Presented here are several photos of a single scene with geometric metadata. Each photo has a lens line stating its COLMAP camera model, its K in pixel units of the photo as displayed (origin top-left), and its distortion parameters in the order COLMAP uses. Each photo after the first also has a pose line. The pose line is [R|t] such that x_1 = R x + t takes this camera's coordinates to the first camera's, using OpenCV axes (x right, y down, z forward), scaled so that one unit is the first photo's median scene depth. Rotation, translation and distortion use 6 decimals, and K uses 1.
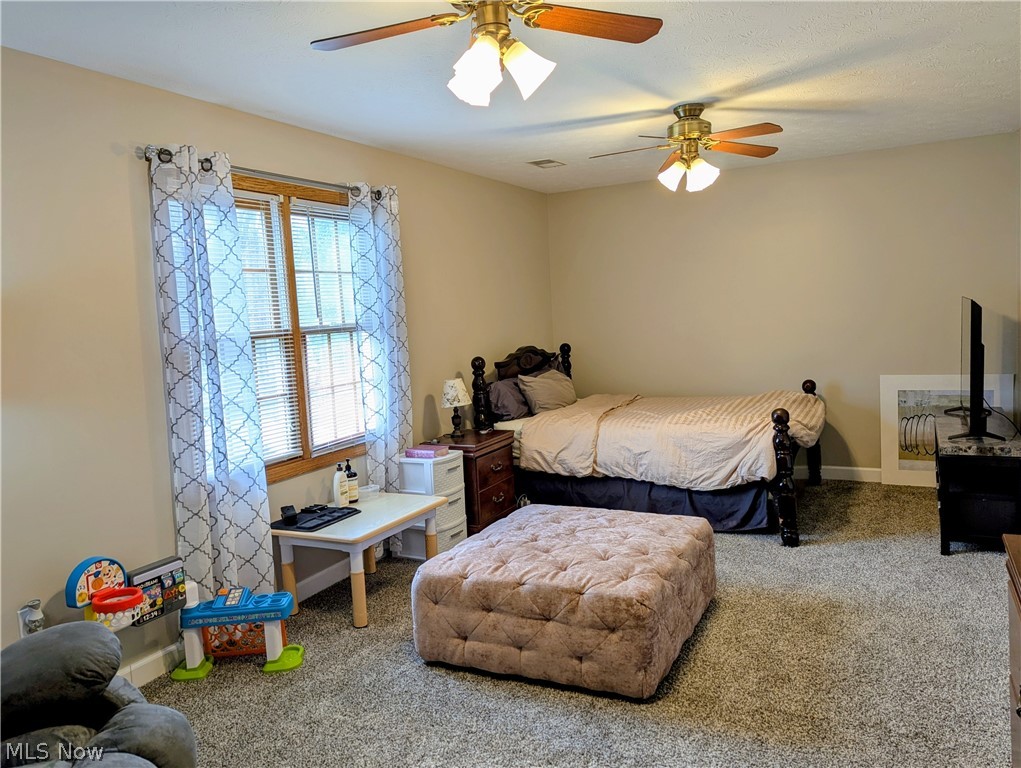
lens RADIAL K [[749.1, 0, 510.5], [0, 749.1, 384.0], [0, 0, 1]] dist [0.011153, -0.001295]
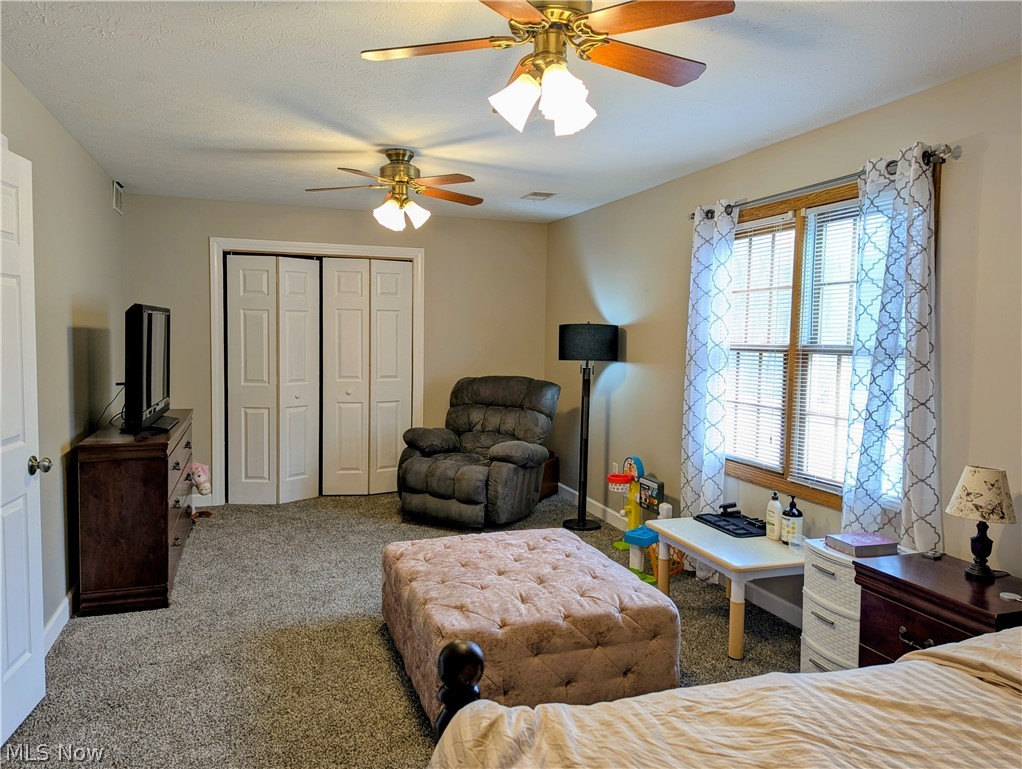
lens RADIAL K [[749.8, 0, 511.0], [0, 749.8, 384.5], [0, 0, 1]] dist [0.011153, -0.001295]
pose [[-0.698525, 0.091078, -0.709766, 0.673869], [-0.050387, 0.983145, 0.175747, -0.178412], [0.713810, 0.158526, -0.682162, 1.425961]]
